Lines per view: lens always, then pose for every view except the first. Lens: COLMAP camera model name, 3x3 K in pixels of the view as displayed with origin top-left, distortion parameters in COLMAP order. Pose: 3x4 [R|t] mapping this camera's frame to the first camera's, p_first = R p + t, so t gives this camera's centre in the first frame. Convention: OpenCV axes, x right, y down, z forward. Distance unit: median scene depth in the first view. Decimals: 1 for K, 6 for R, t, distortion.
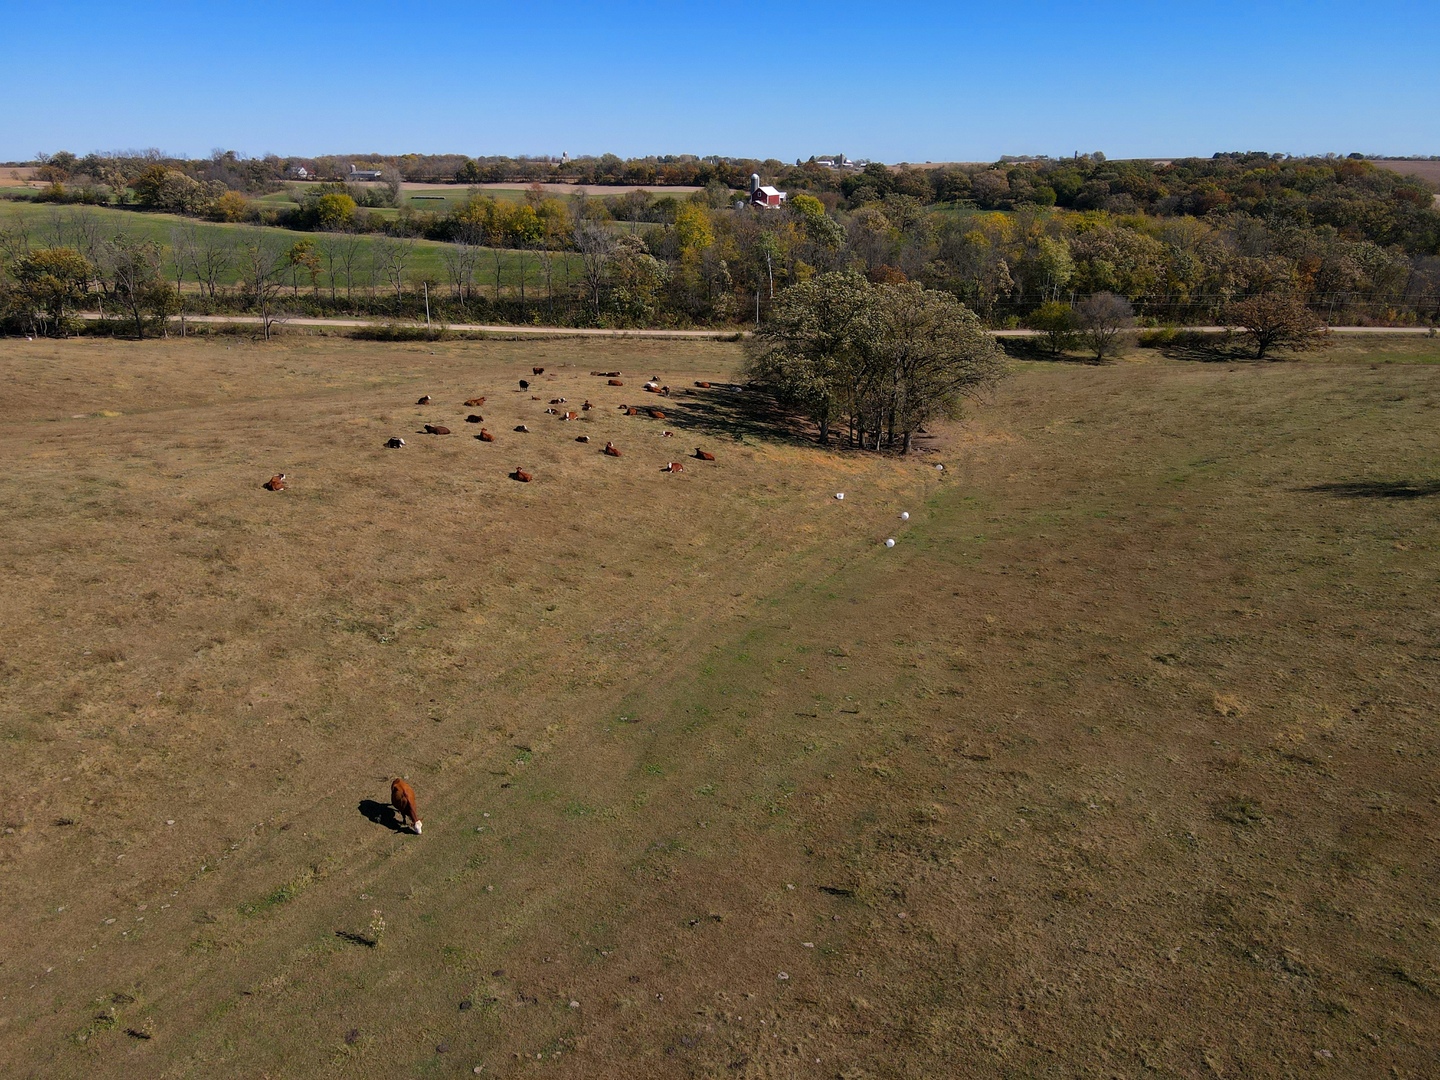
lens RADIAL K [[1047.7, 0, 710.7], [0, 1047.7, 532.5], [0, 0, 1]] dist [-0.001651, 0.028067]
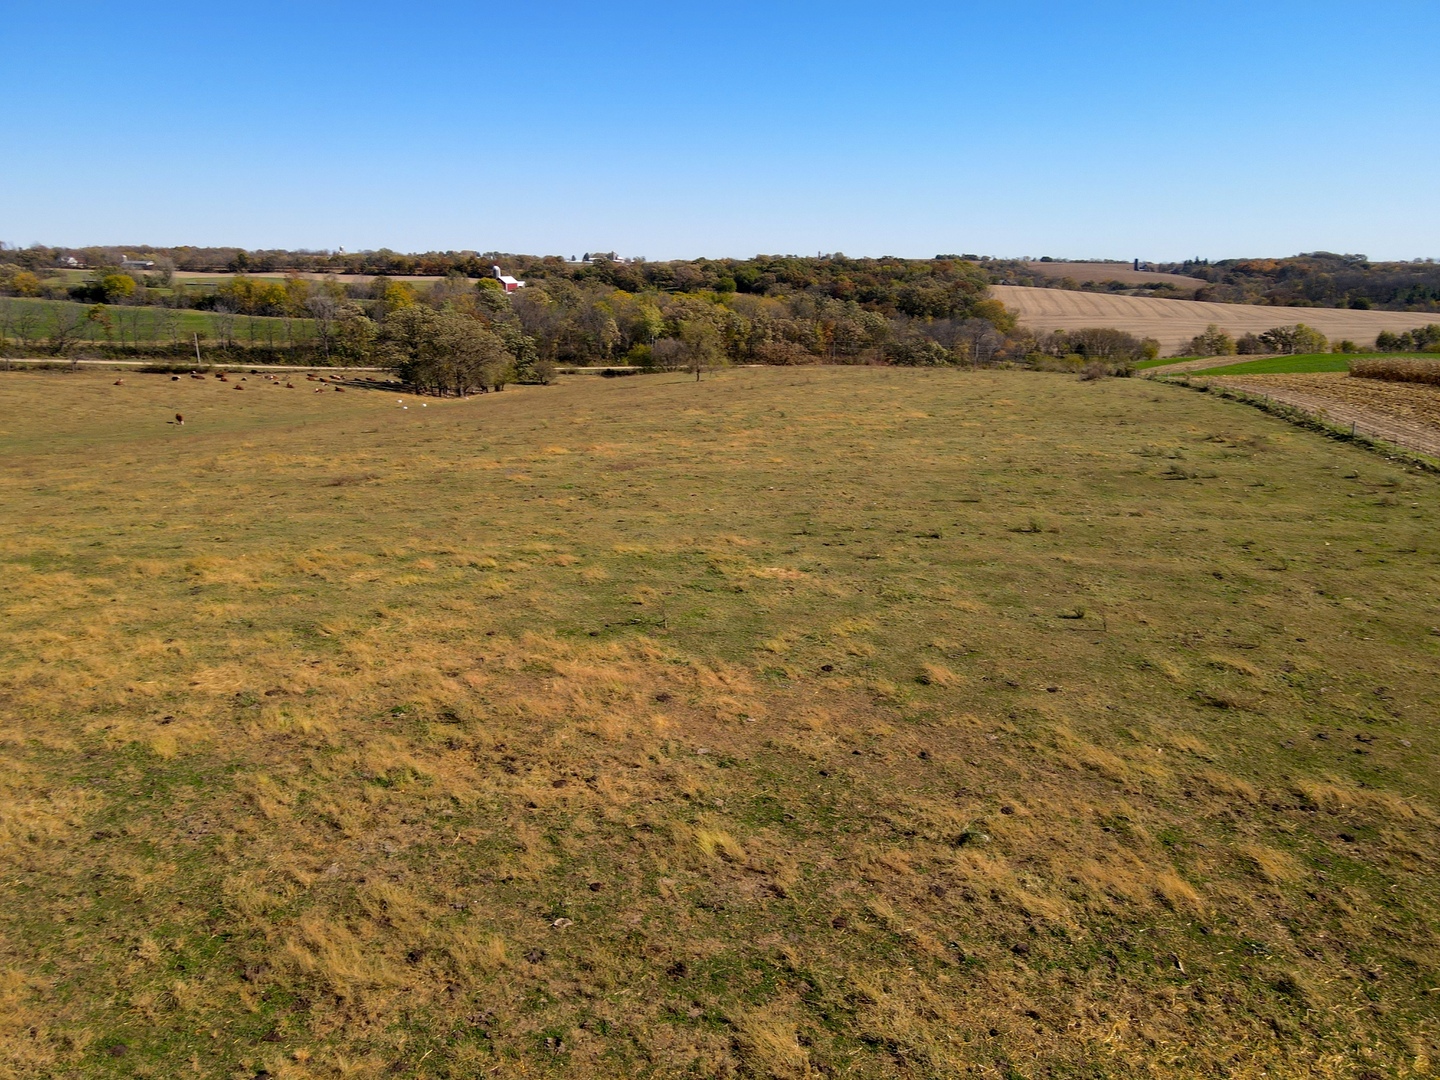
lens RADIAL K [[1047.7, 0, 731.0], [0, 1047.7, 552.3], [0, 0, 1]] dist [-0.001651, 0.028067]
pose [[0.979820, -0.045949, 0.194527, 0.103980], [0.058858, 0.996394, -0.061109, 0.130491], [-0.191017, 0.071326, 0.978992, -0.358415]]
